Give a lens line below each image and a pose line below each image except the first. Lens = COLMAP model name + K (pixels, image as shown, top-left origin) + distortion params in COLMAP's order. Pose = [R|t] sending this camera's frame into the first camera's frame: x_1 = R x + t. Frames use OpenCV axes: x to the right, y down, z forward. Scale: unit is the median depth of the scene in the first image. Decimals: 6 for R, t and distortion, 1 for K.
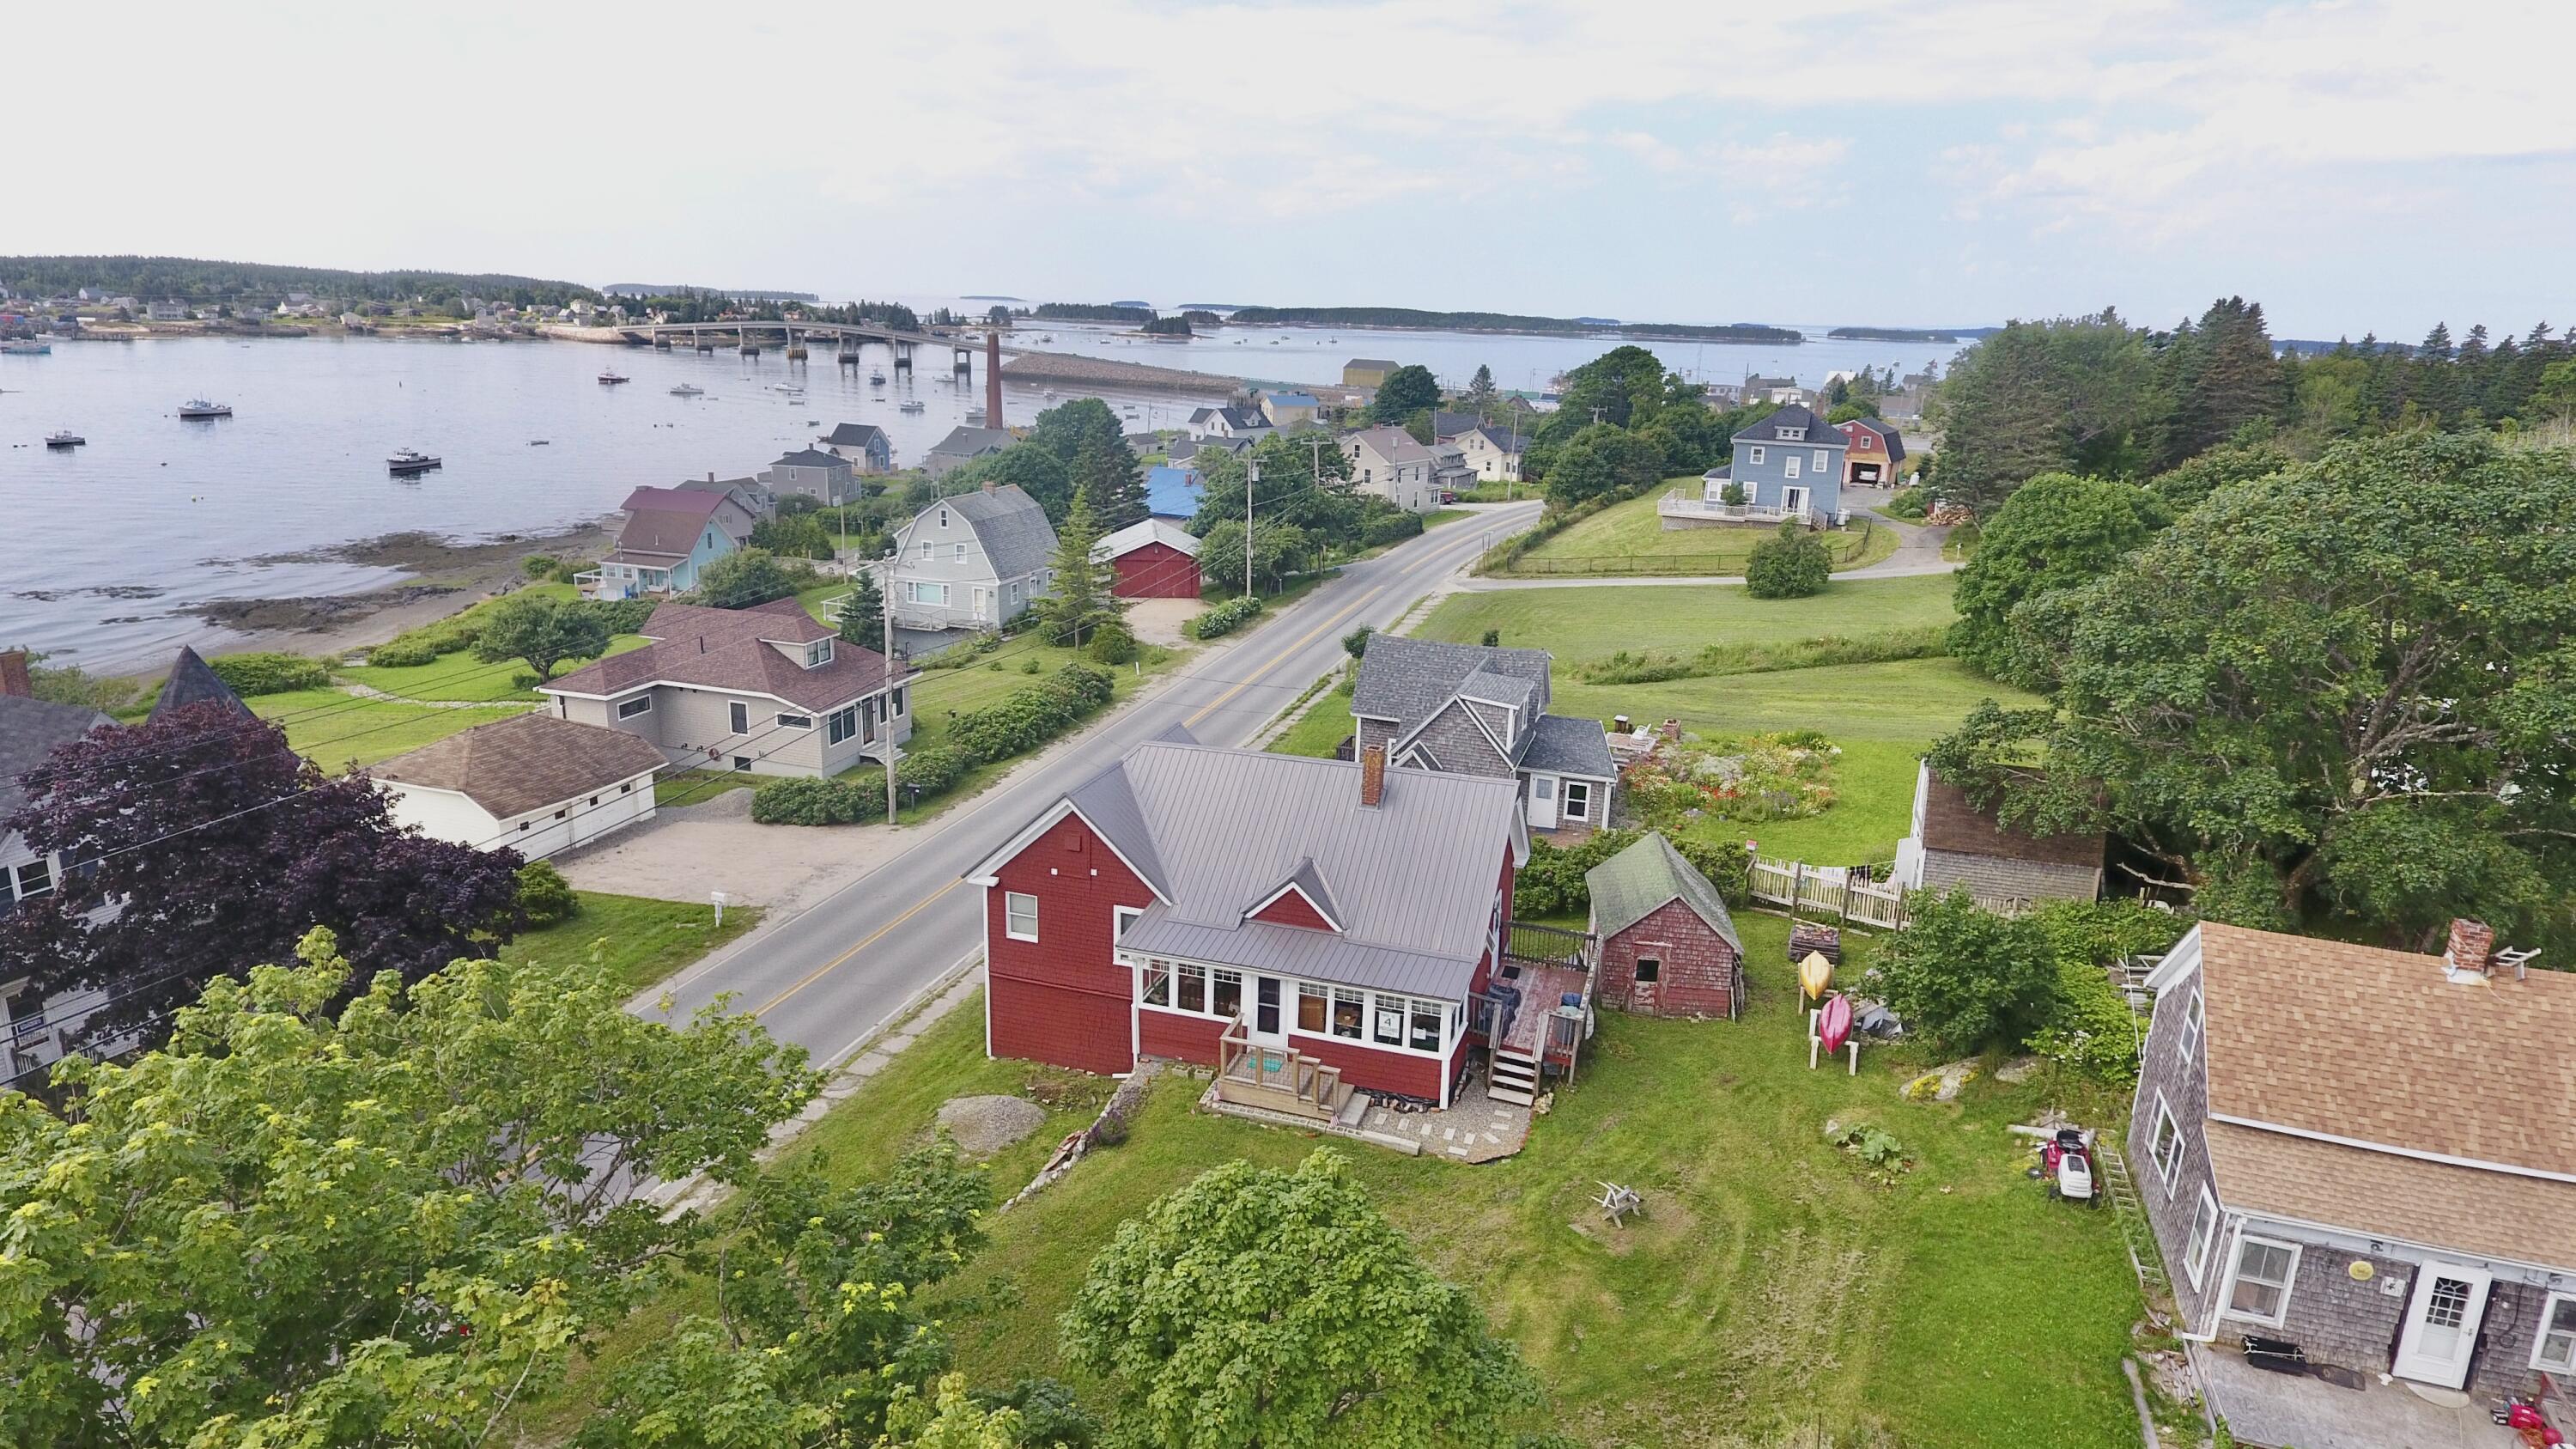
lens RADIAL K [[1506.2, 0, 1302.2], [0, 1506.2, 732.6], [0, 0, 1]] dist [0.002920, -0.005186]
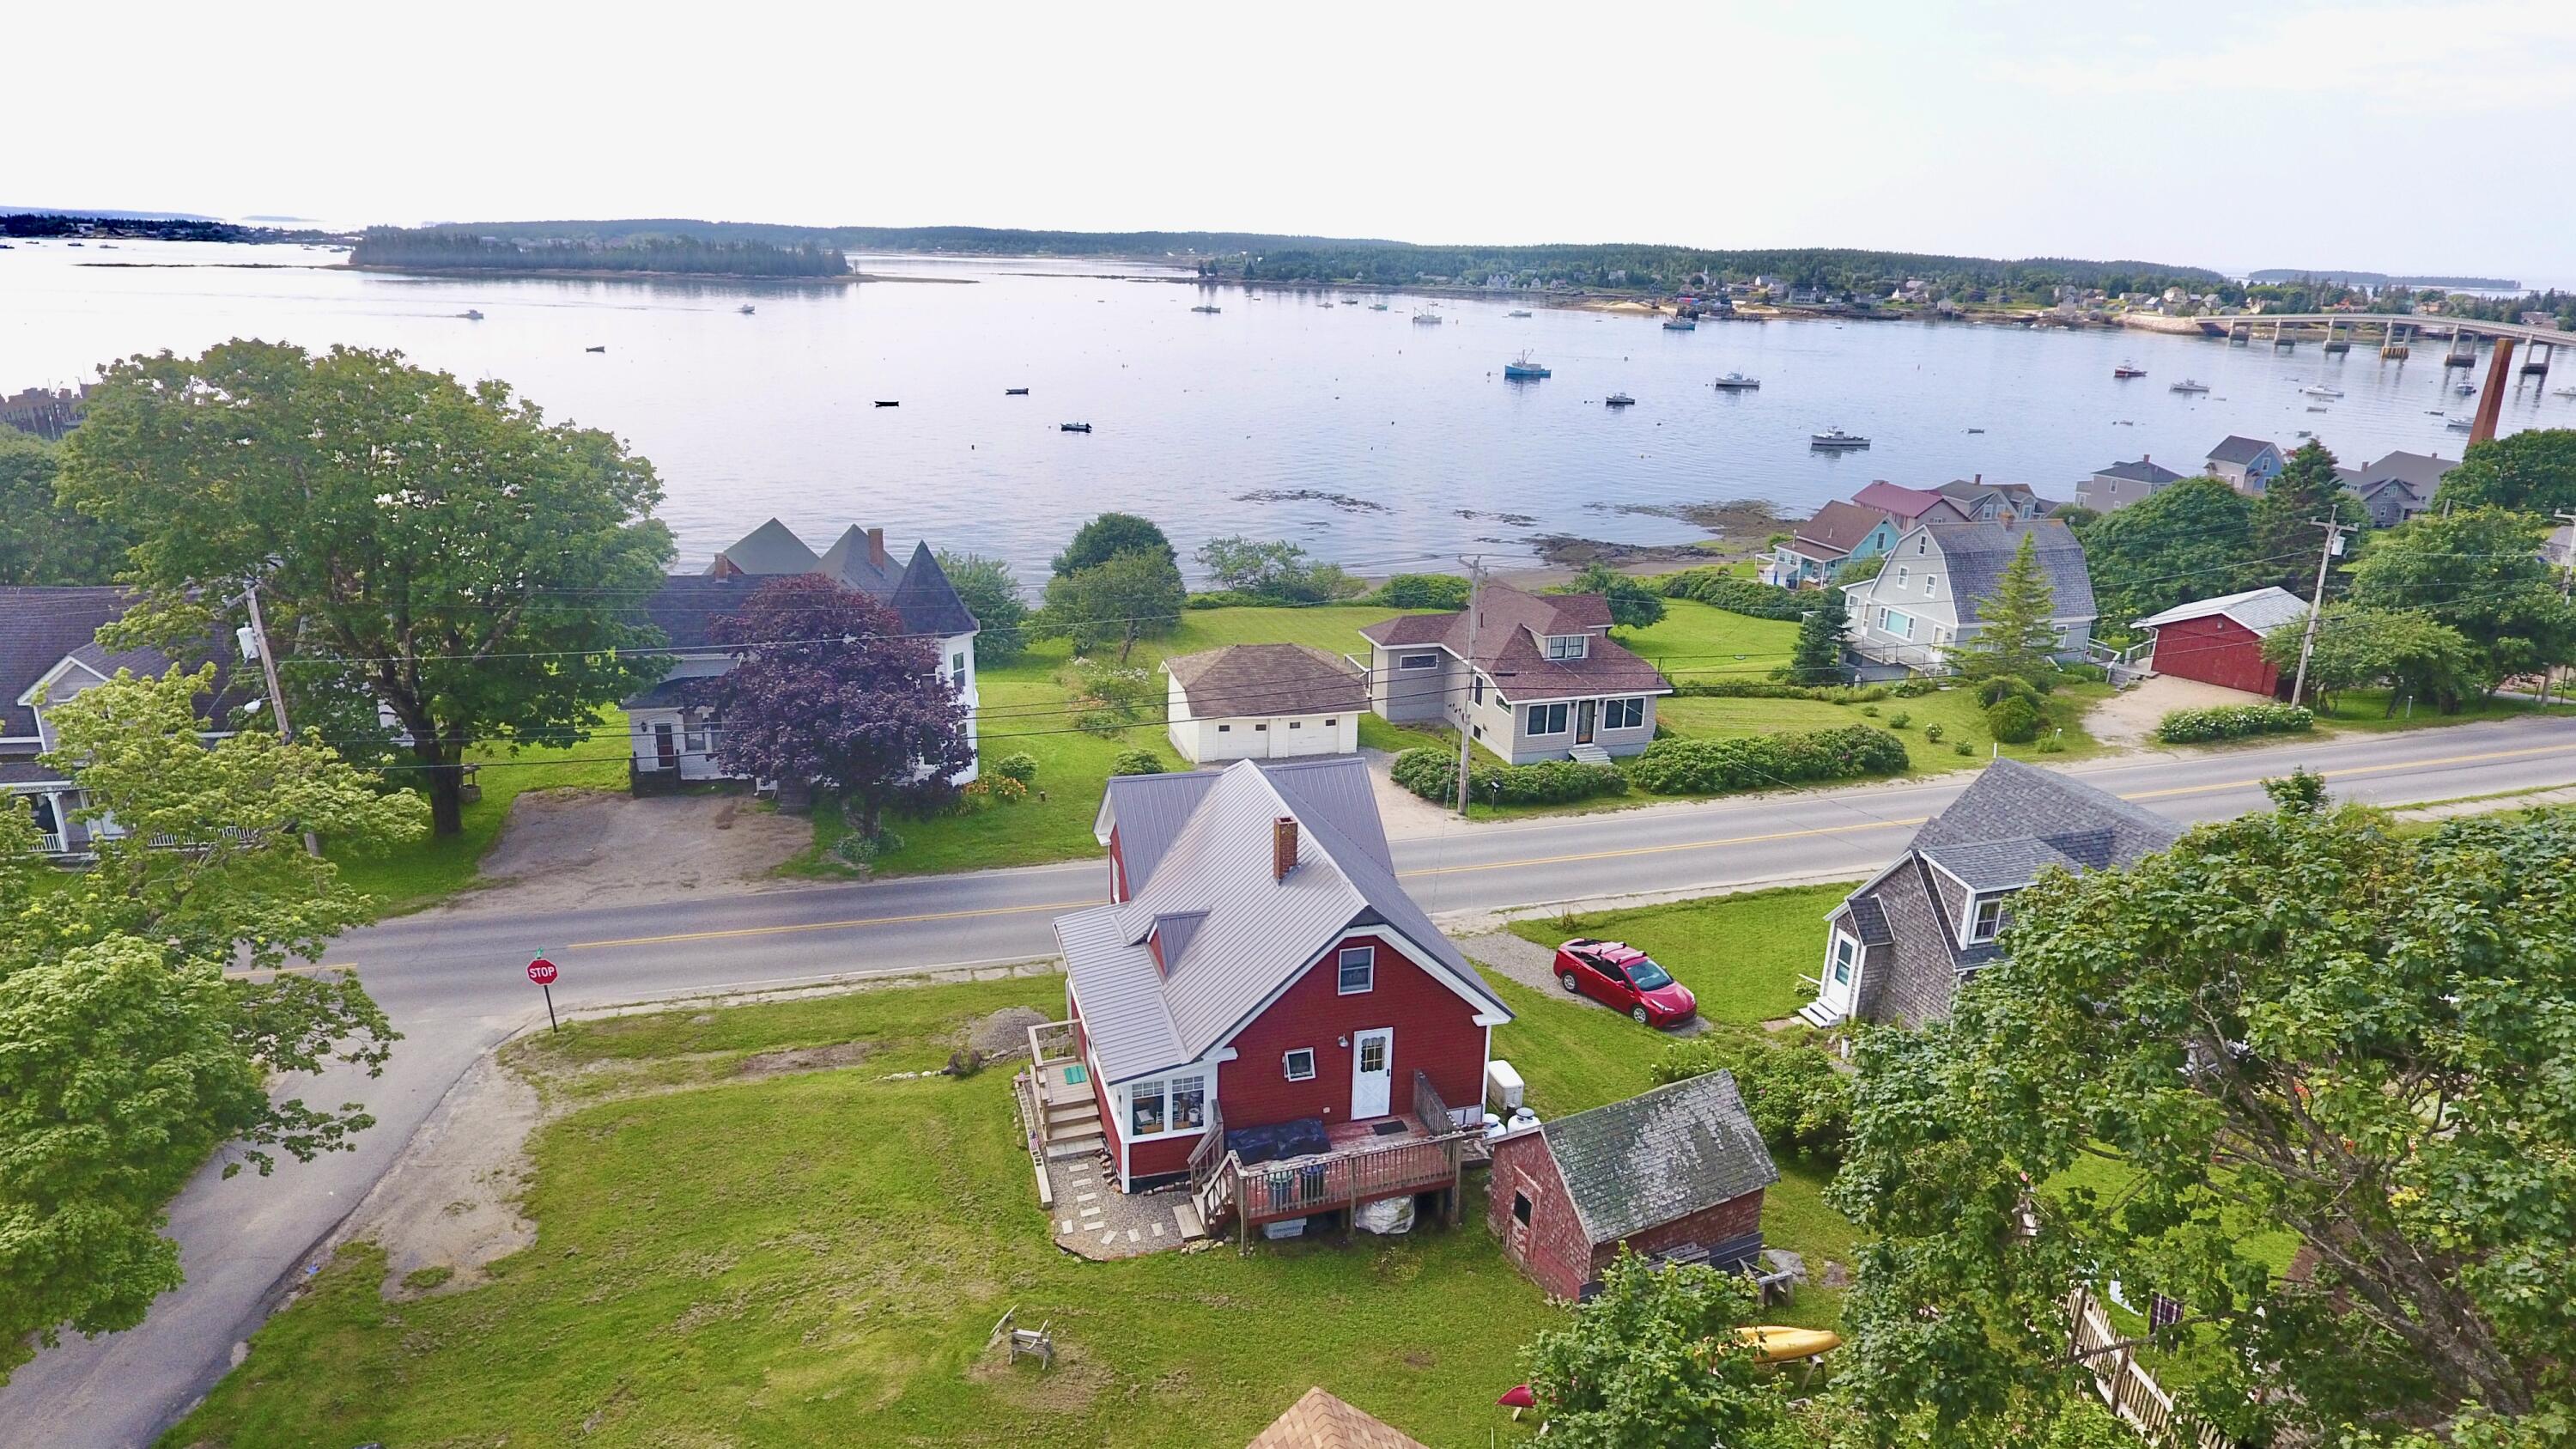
lens RADIAL K [[1506.2, 0, 1302.2], [0, 1506.2, 732.6], [0, 0, 1]] dist [0.002920, -0.005186]
pose [[0.563965, 0.236551, -0.791194, 0.204623], [-0.229716, 0.965218, 0.124838, -0.042100], [0.793205, 0.111345, 0.598688, 0.119974]]
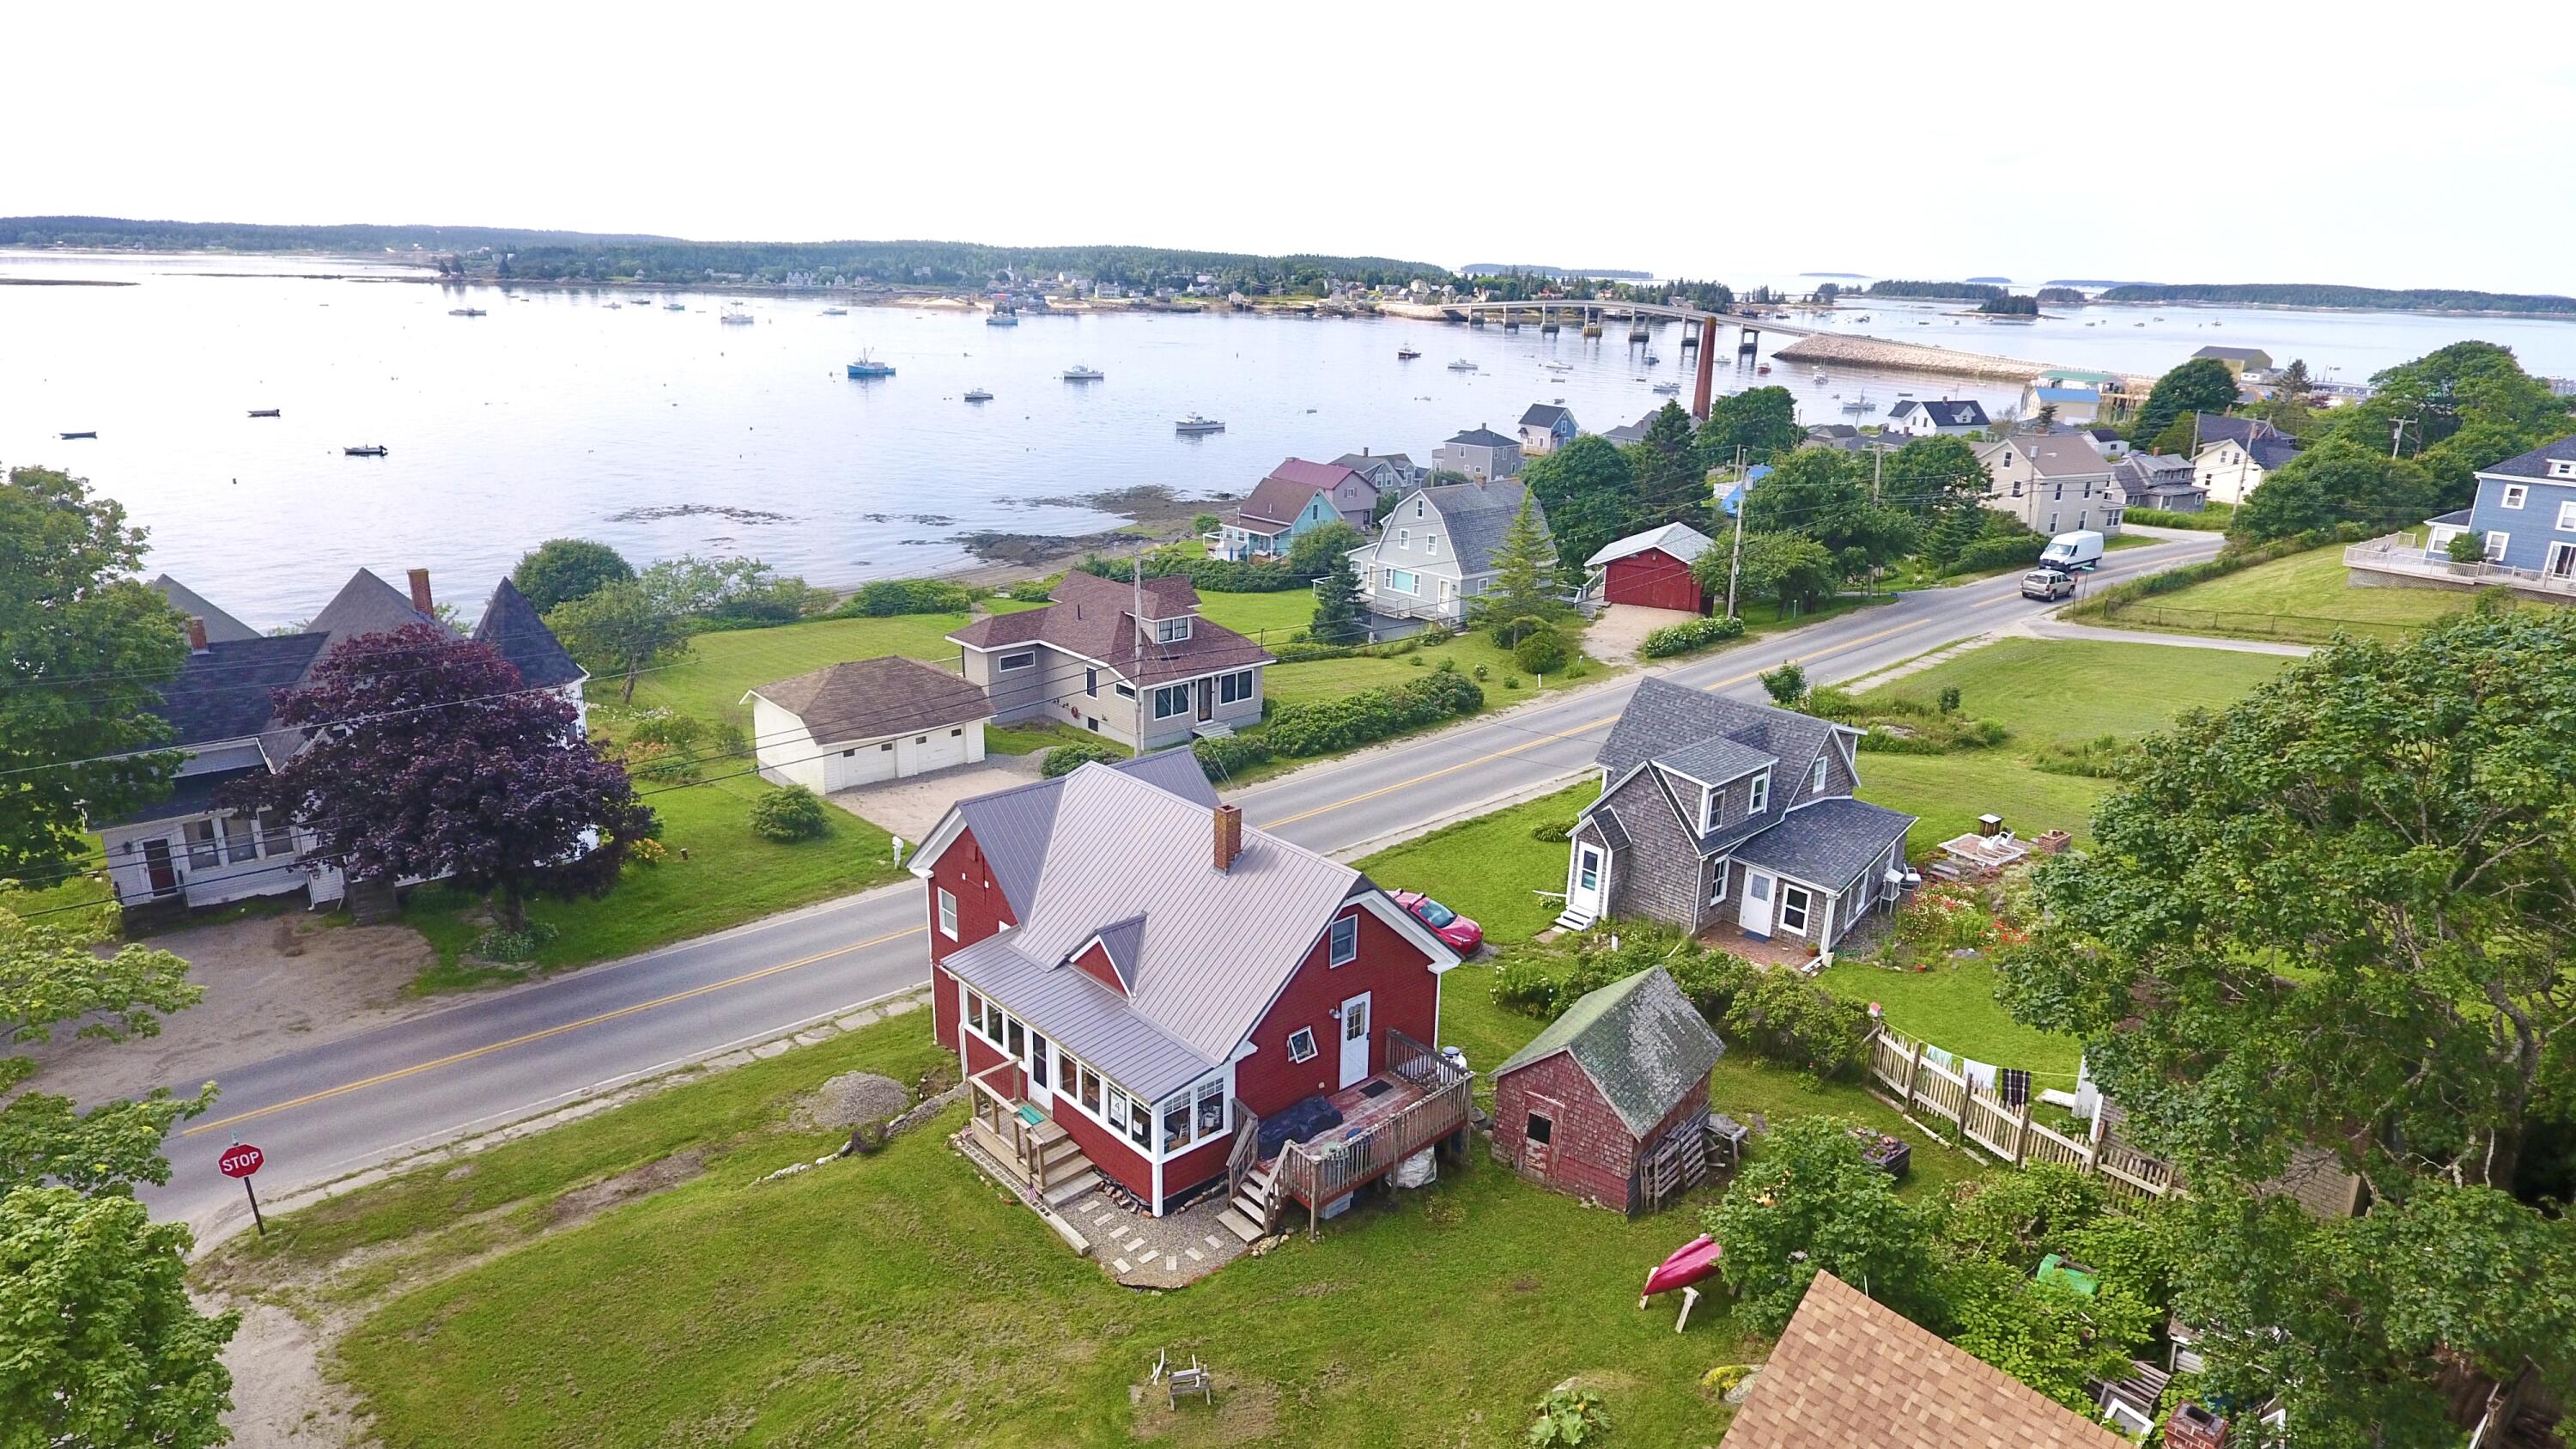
lens RADIAL K [[1506.2, 0, 1302.2], [0, 1506.2, 732.6], [0, 0, 1]] dist [0.002920, -0.005186]
pose [[0.864594, 0.140024, -0.482566, 0.137951], [-0.133282, 0.989894, 0.048437, -0.022480], [0.484472, 0.022439, 0.874519, 0.060502]]
